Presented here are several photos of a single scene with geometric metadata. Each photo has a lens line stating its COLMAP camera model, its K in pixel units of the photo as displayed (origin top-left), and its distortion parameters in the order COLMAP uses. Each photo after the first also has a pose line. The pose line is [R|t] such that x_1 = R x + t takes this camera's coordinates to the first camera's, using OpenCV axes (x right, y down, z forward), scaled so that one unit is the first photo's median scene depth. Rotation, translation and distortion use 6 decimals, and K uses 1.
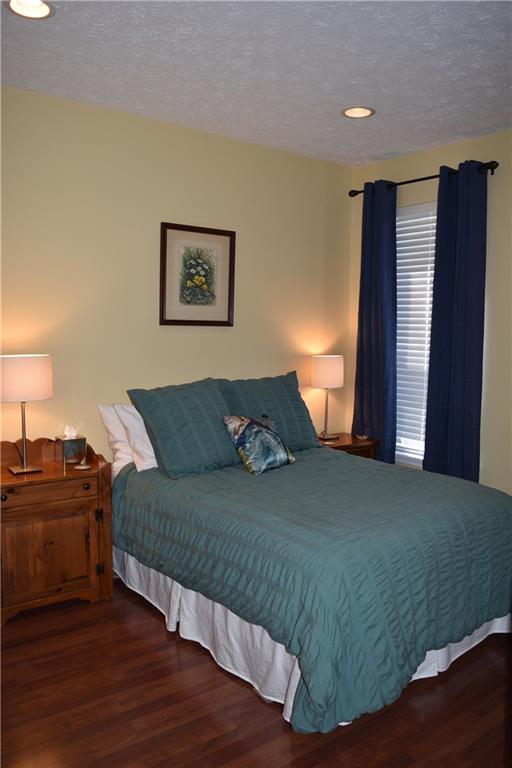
lens RADIAL K [[608.0, 0, 257.7], [0, 608.0, 387.4], [0, 0, 1]] dist [-0.092307, 0.022183]
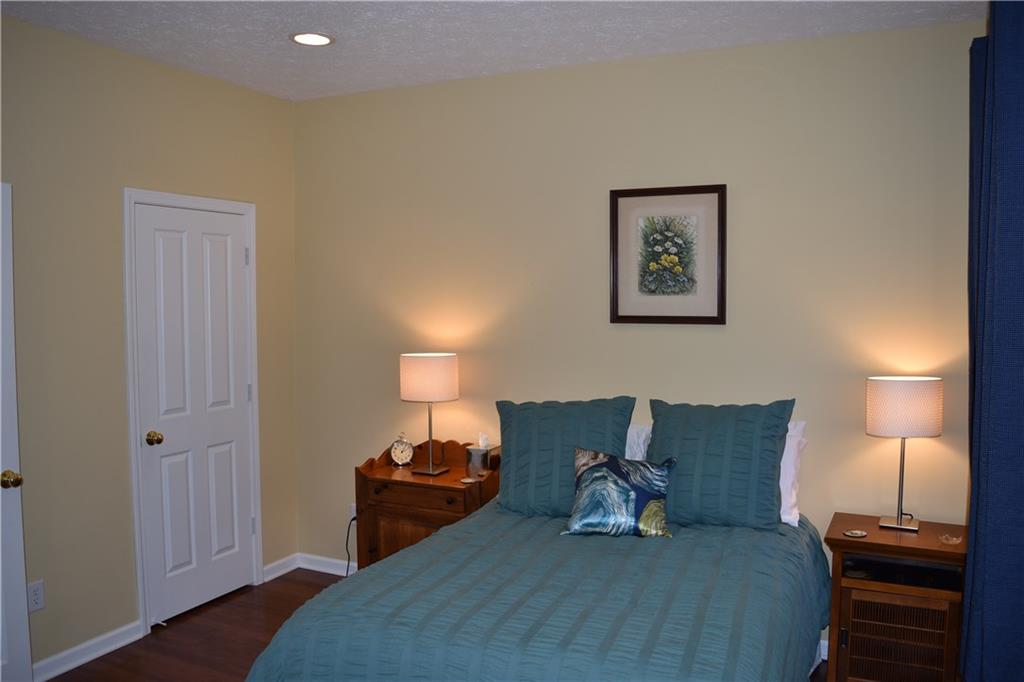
lens RADIAL K [[810.7, 0, 514.9], [0, 810.7, 337.2], [0, 0, 1]] dist [-0.092307, 0.022183]
pose [[0.462555, 0.029511, -0.886099, 0.677714], [-0.075183, 0.997151, -0.006037, -0.066853], [0.883397, 0.069412, 0.463456, 0.402318]]
